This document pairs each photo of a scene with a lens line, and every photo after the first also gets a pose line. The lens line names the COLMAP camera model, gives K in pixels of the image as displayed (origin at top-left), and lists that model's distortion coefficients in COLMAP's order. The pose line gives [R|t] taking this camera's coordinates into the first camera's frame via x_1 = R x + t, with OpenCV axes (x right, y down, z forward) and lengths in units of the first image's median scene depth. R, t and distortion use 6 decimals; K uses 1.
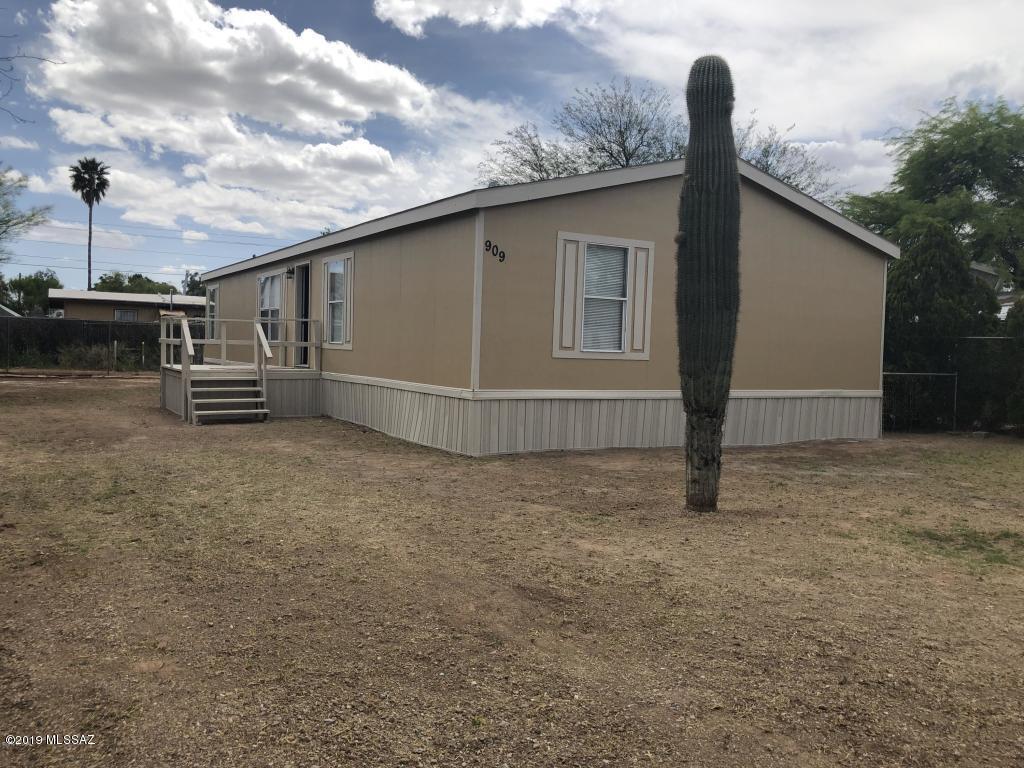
lens RADIAL K [[841.5, 0, 512.0], [0, 841.5, 384.0], [0, 0, 1]] dist [0.054968, 0.000076]
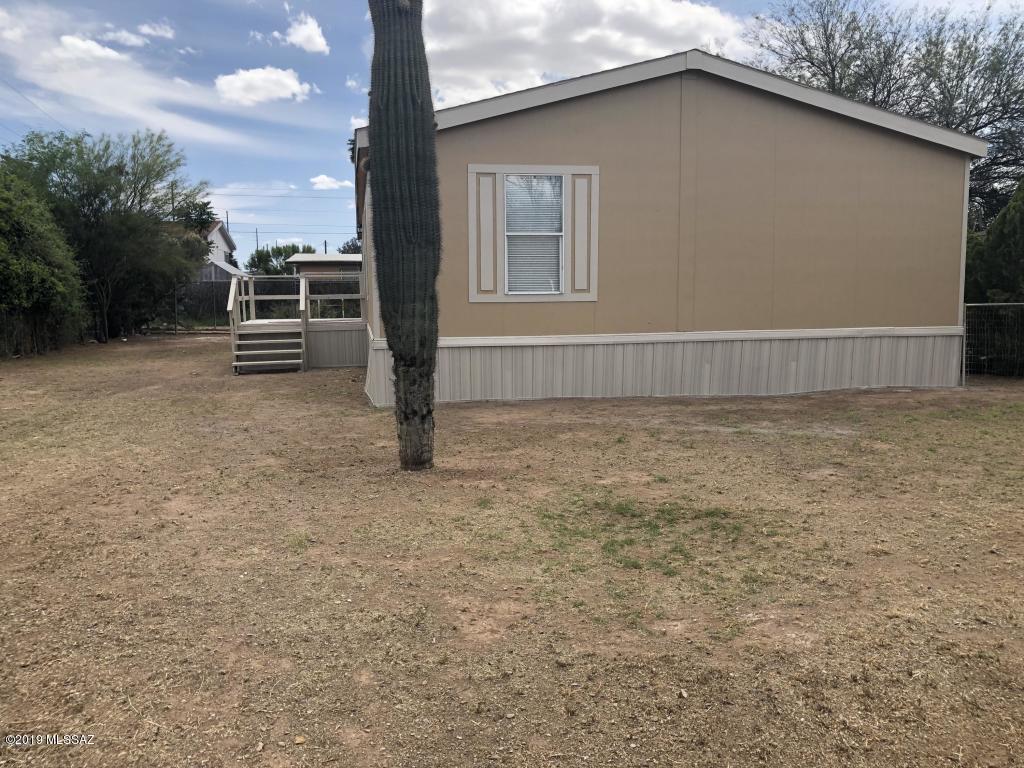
lens RADIAL K [[823.8, 0, 511.6], [0, 823.8, 410.2], [0, 0, 1]] dist [-0.006689, 0.002348]
pose [[0.934701, 0.009599, -0.355304, 0.395465], [0.026098, 0.995083, 0.095541, 0.001439], [0.354474, -0.098575, 0.929855, 0.143159]]
